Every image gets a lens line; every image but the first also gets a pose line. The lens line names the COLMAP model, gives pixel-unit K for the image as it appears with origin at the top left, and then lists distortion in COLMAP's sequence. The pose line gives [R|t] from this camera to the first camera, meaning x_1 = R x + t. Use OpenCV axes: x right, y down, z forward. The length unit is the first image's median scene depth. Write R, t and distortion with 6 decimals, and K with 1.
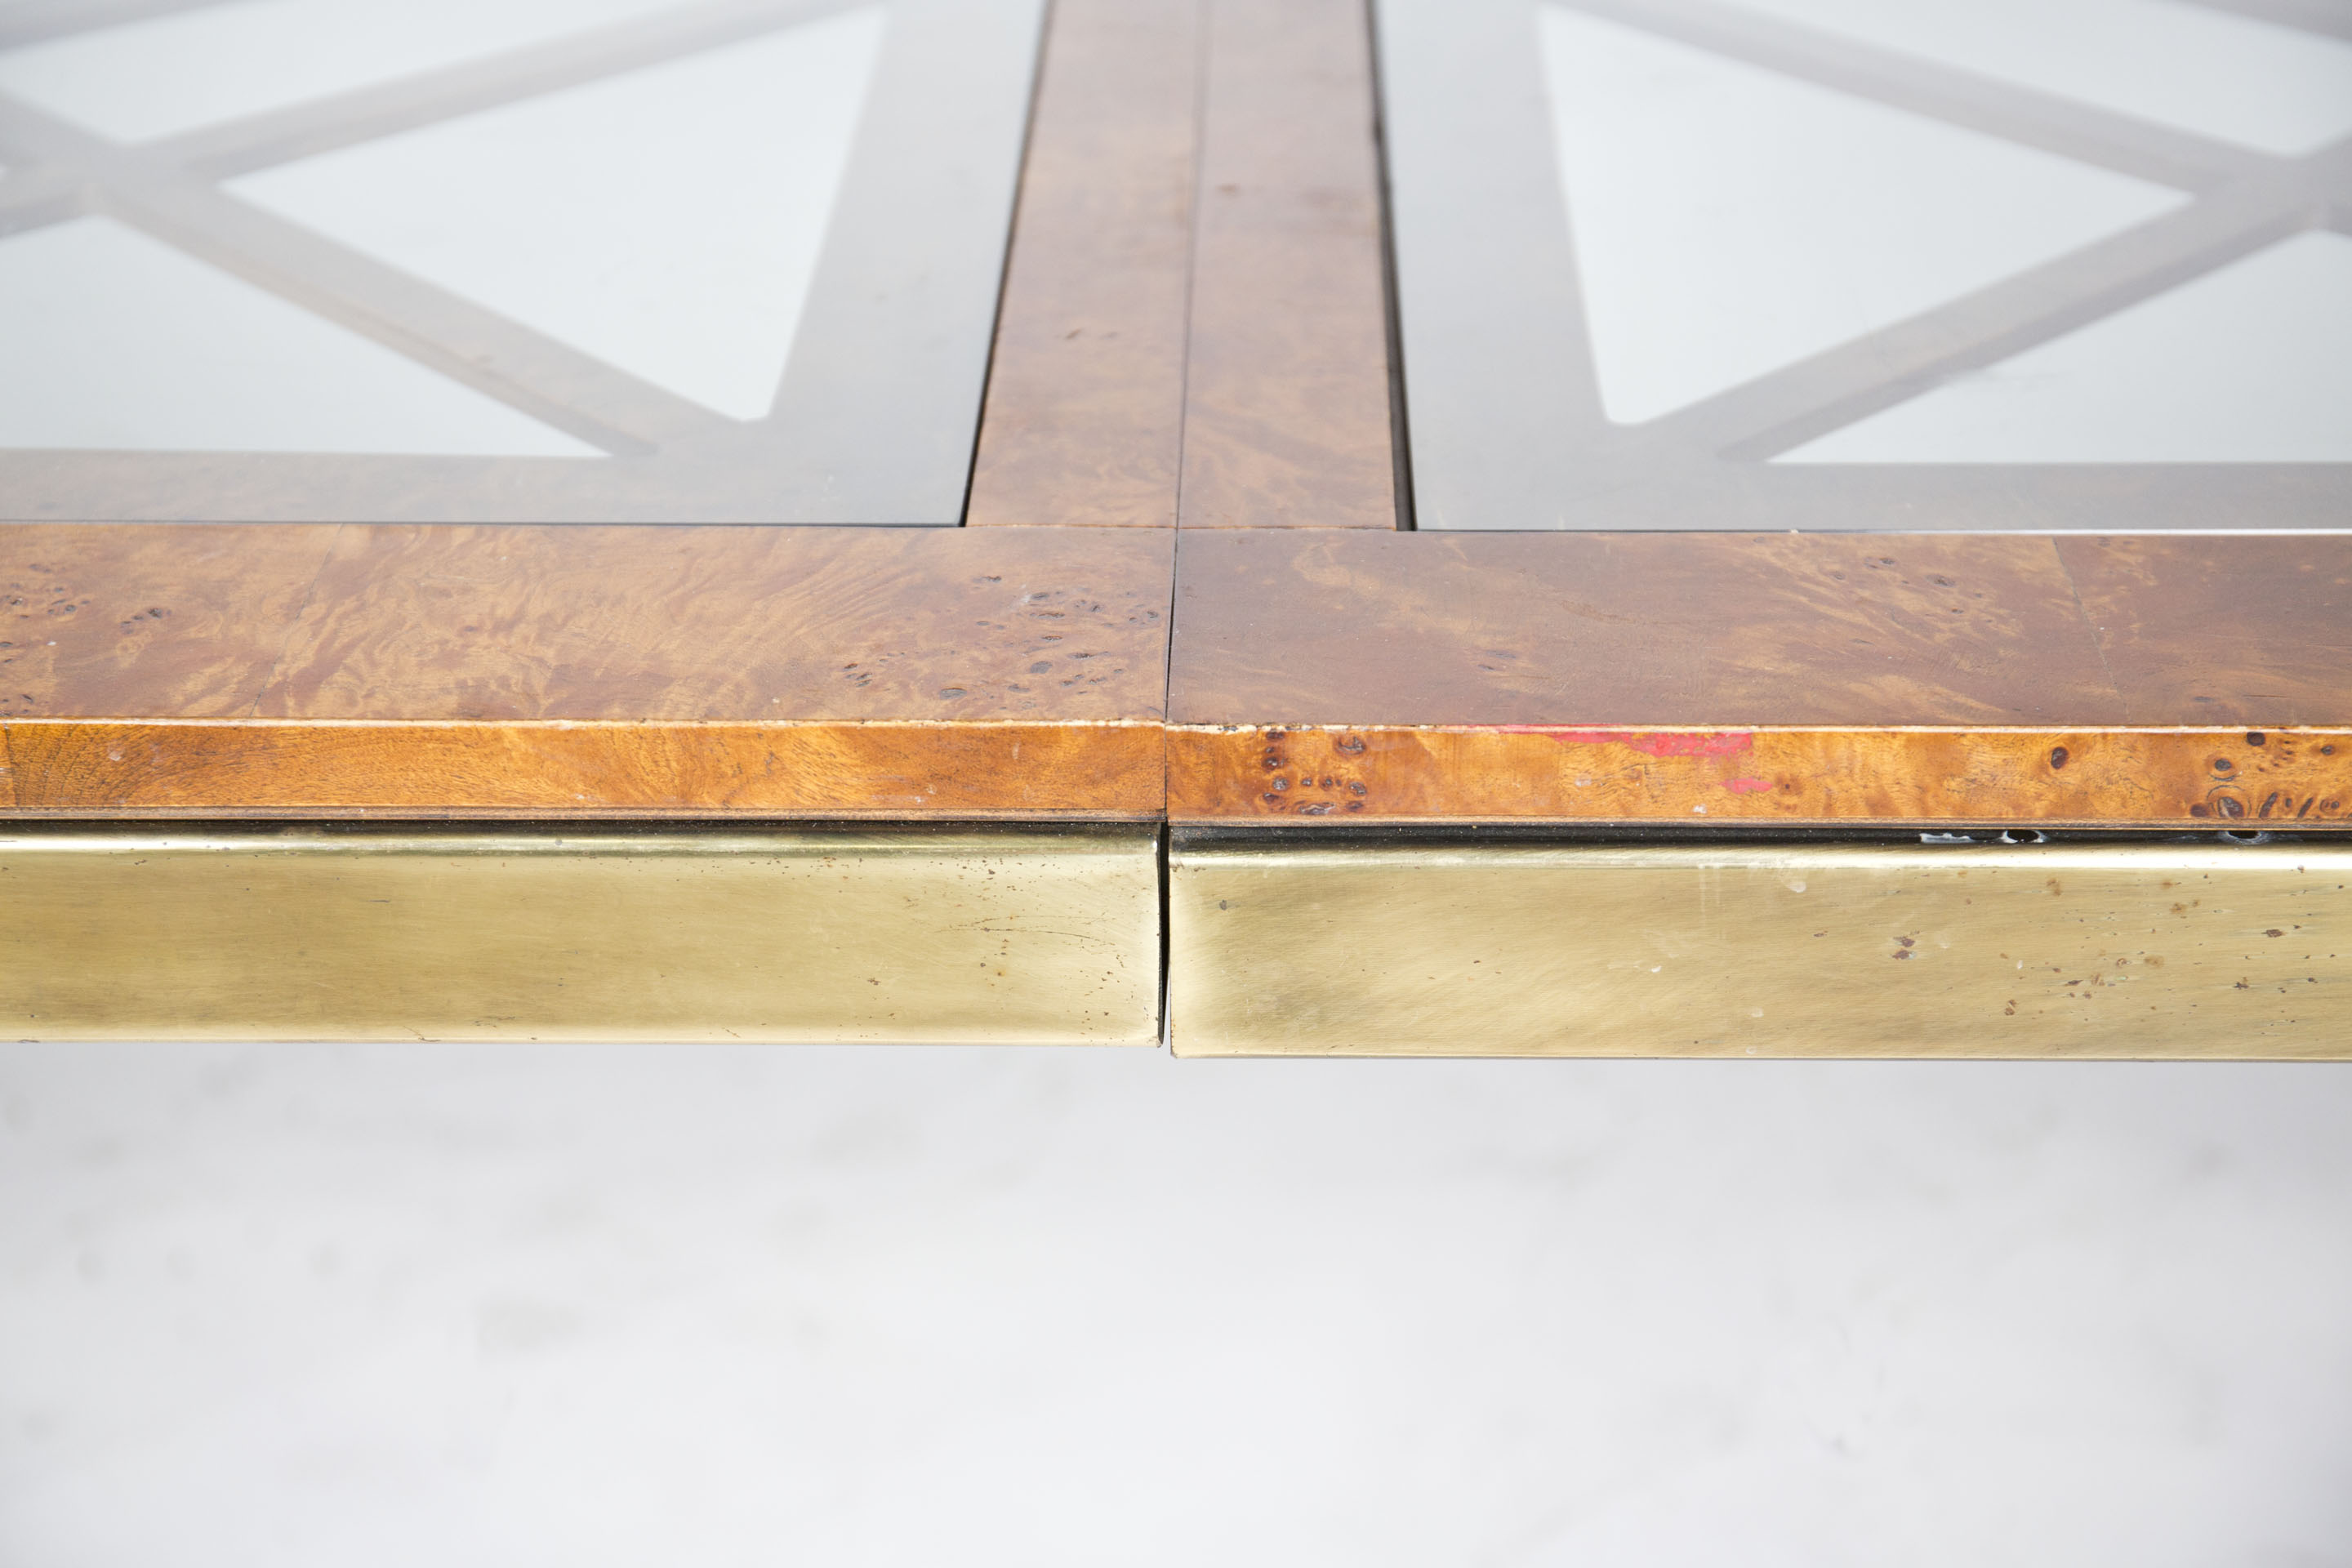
lens RADIAL K [[4181.1, 0, 1176.0], [0, 4181.1, 784.0], [0, 0, 1]] dist [0.033918, 0.403139]
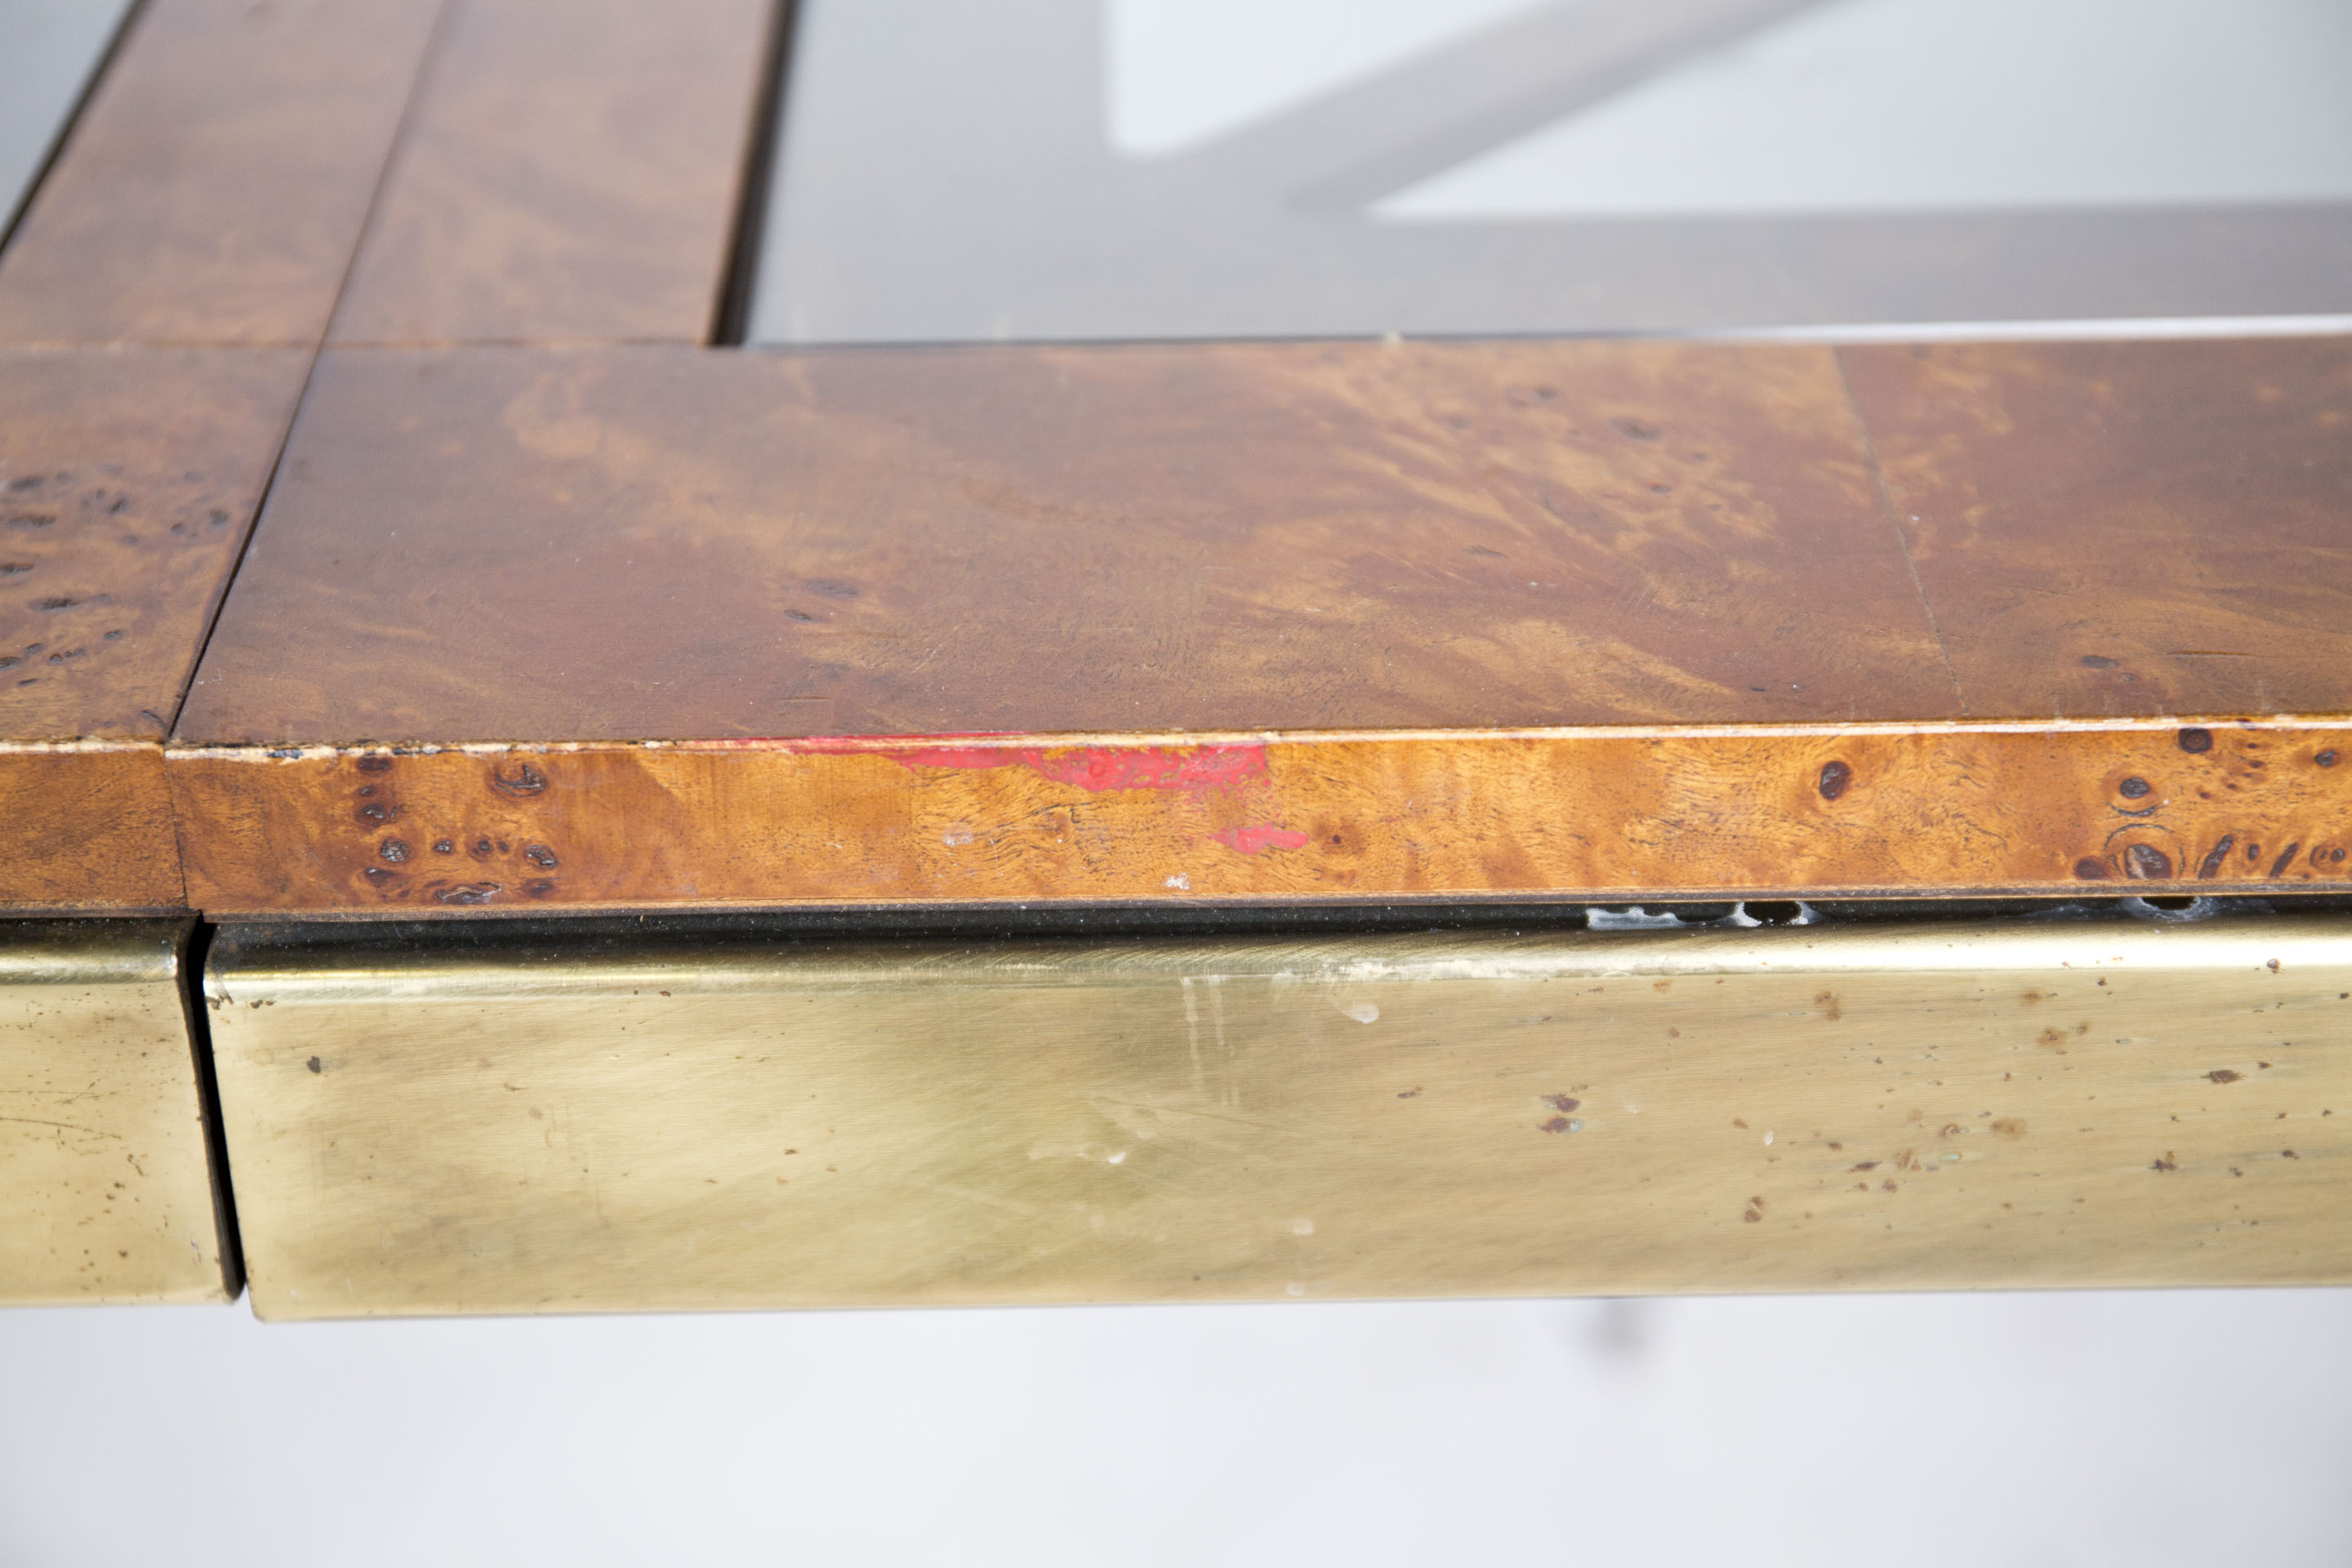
lens RADIAL K [[4181.1, 0, 1176.0], [0, 4181.1, 784.0], [0, 0, 1]] dist [0.033918, 0.403139]
pose [[0.999162, -0.019245, 0.036129, 0.105013], [0.016577, 0.997213, 0.072745, -0.045627], [-0.037428, -0.072085, 0.996696, 0.459243]]
